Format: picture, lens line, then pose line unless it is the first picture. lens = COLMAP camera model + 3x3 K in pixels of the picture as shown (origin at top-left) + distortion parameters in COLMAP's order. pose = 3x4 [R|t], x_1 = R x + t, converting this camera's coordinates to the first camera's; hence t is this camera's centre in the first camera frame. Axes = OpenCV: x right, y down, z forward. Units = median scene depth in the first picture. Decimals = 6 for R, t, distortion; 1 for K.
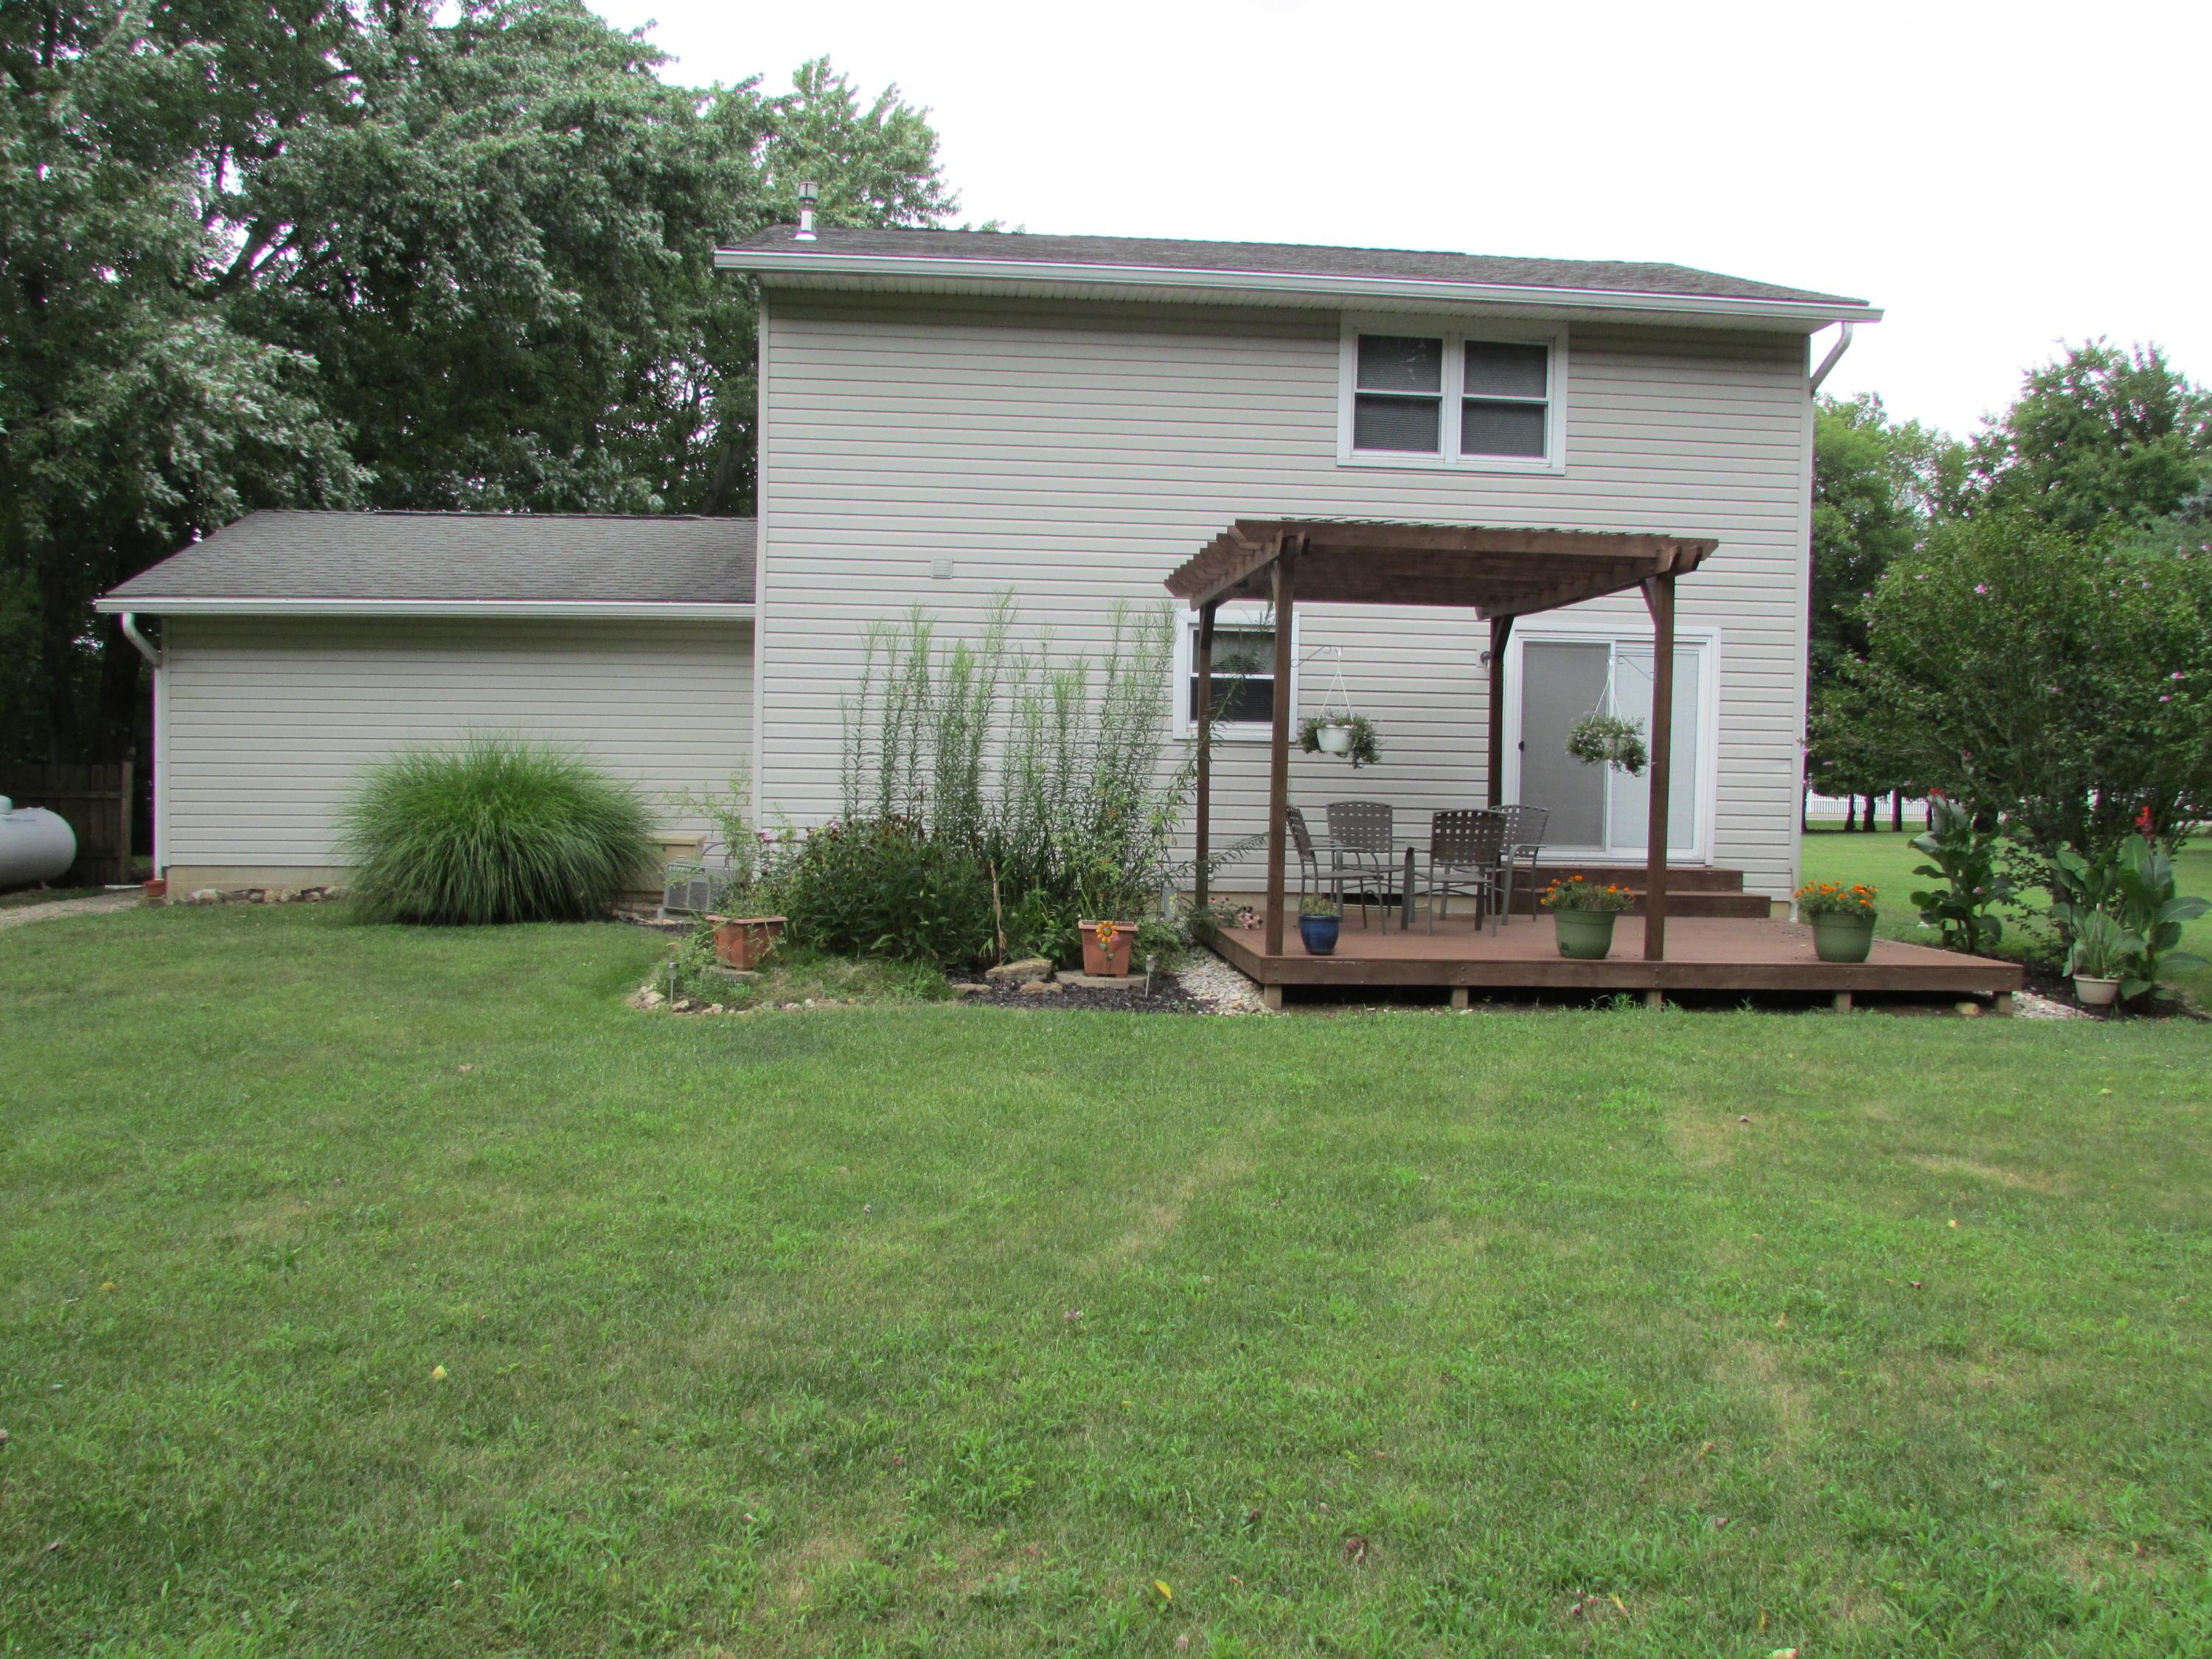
lens RADIAL K [[1912.4, 0, 1106.0], [0, 1912.4, 829.5], [0, 0, 1]] dist [-0.053274, -0.003343]
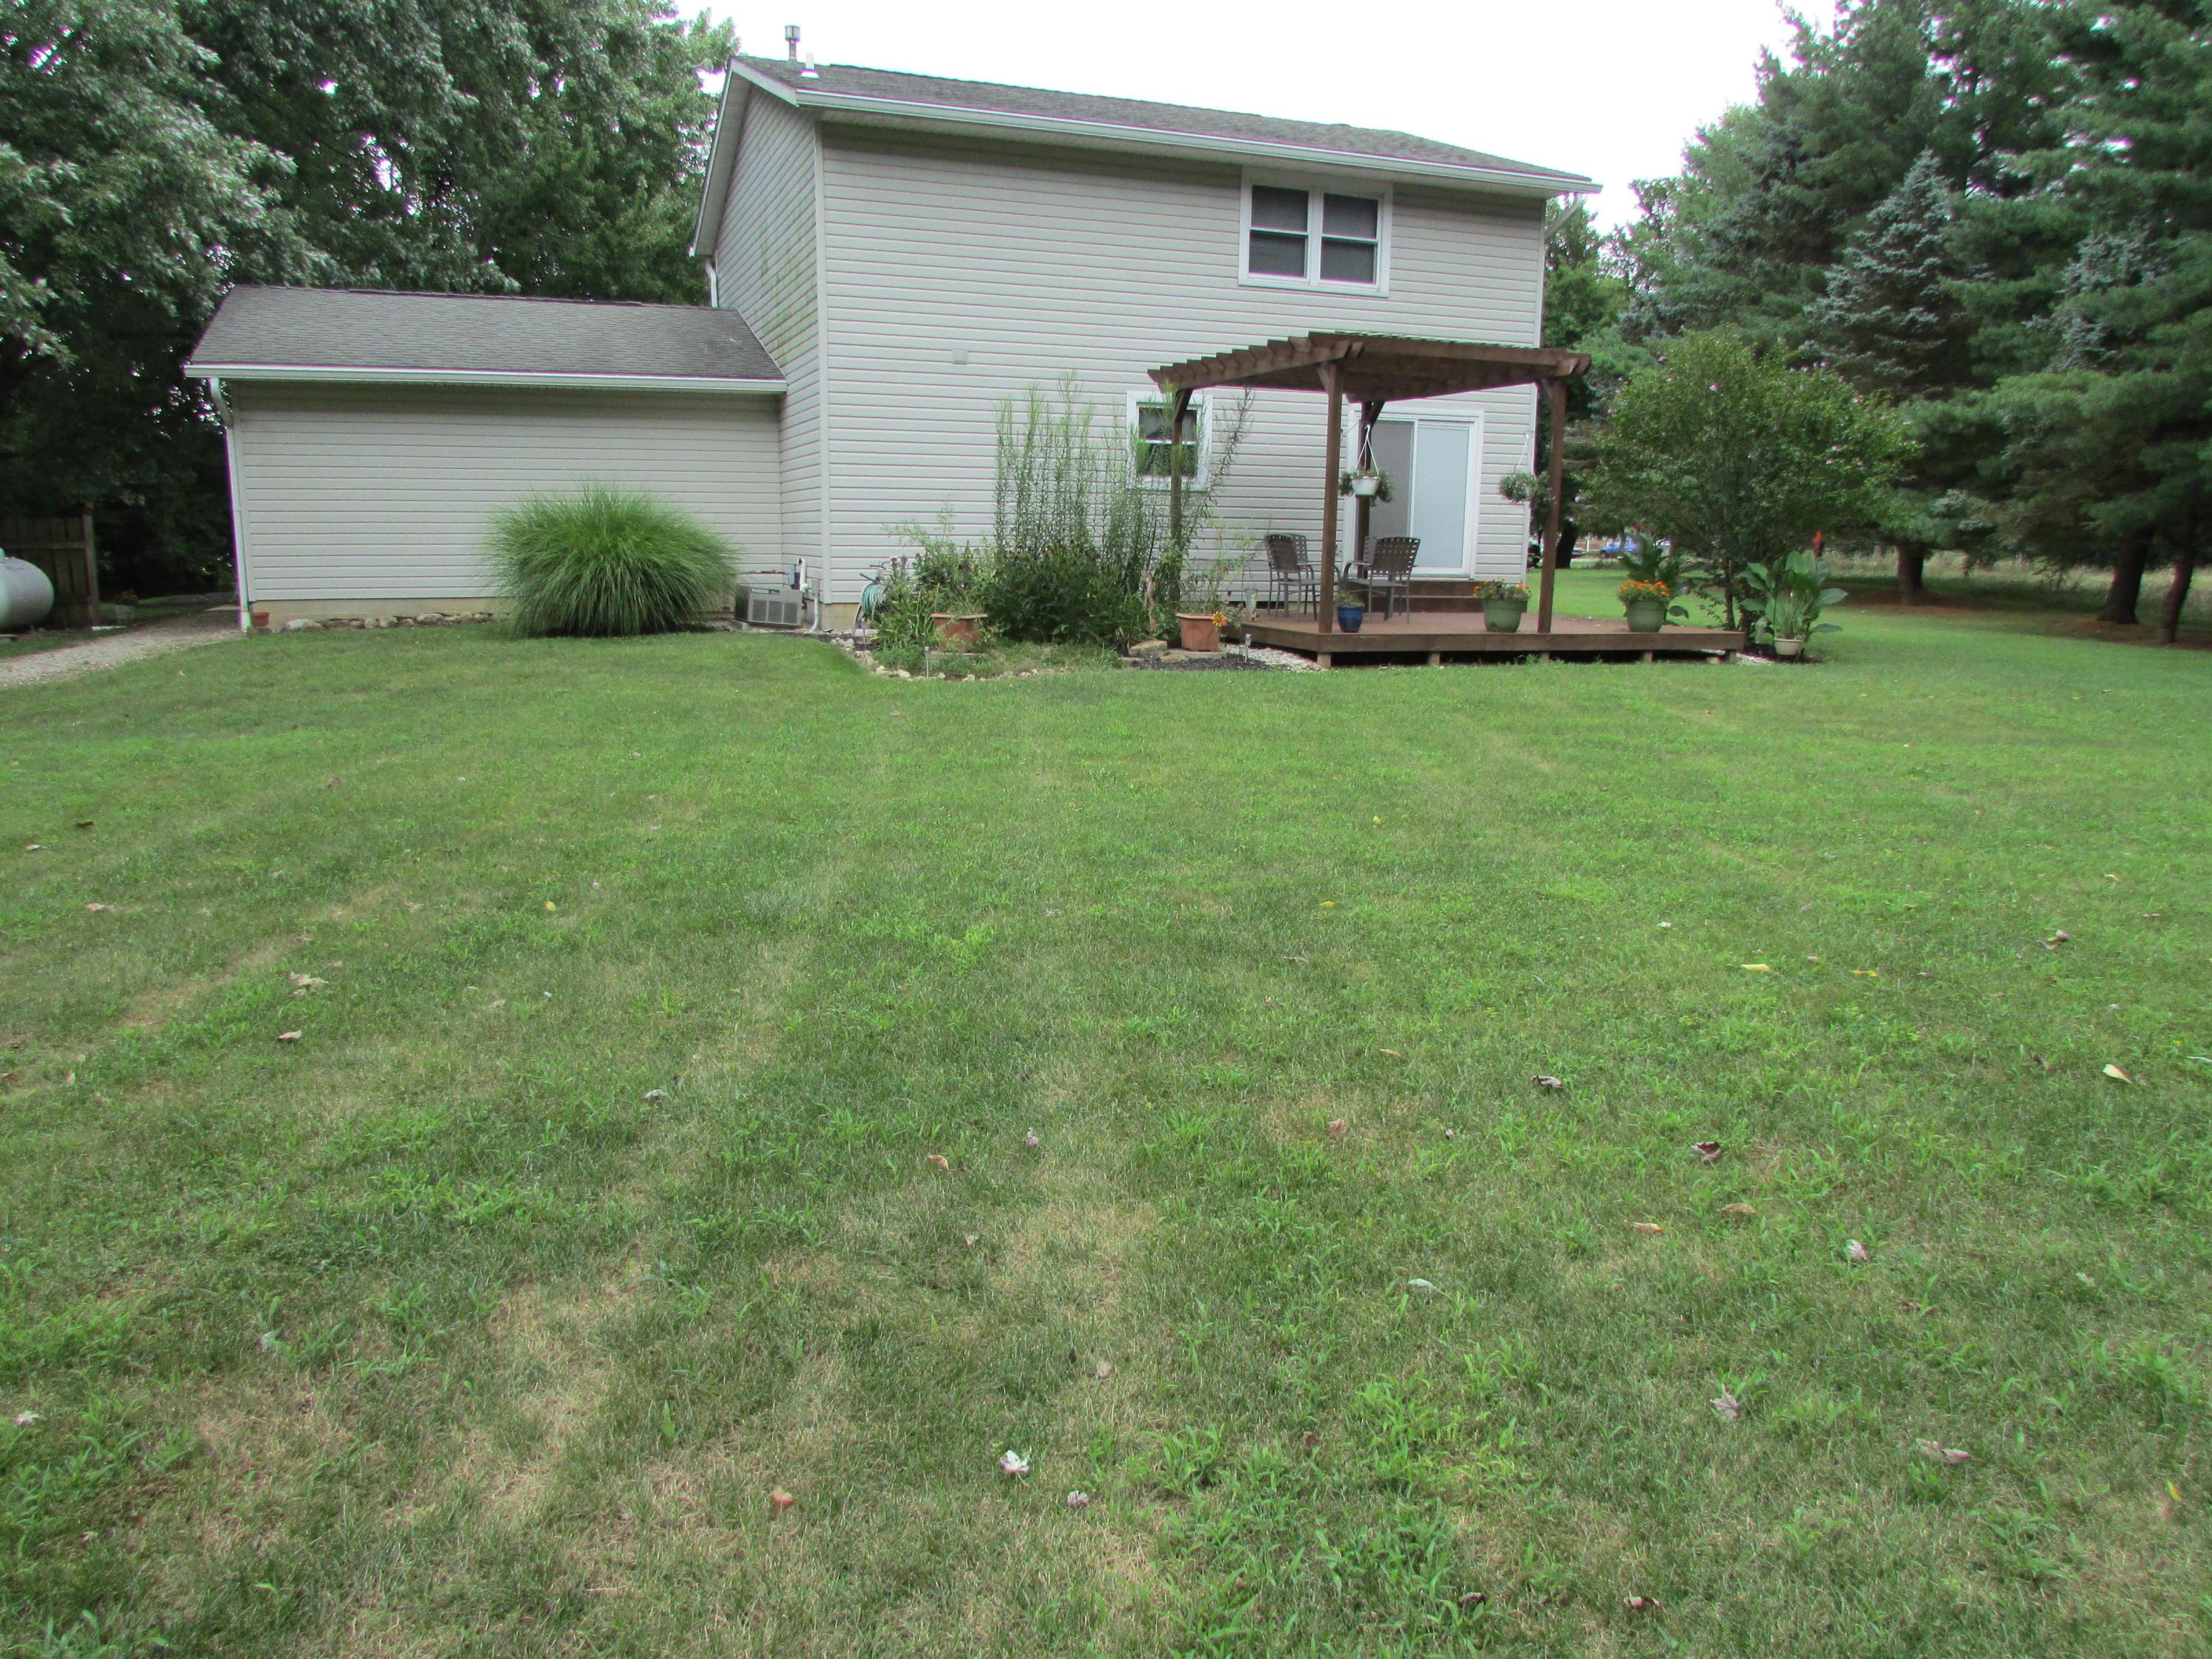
lens RADIAL K [[1515.1, 0, 1206.0], [0, 1515.1, 833.2], [0, 0, 1]] dist [-0.026889, -0.005184]
pose [[0.962617, -0.057596, 0.264672, -0.207936], [0.011440, 0.984905, 0.172720, 0.008955], [-0.270624, -0.163236, 0.948745, -0.083687]]
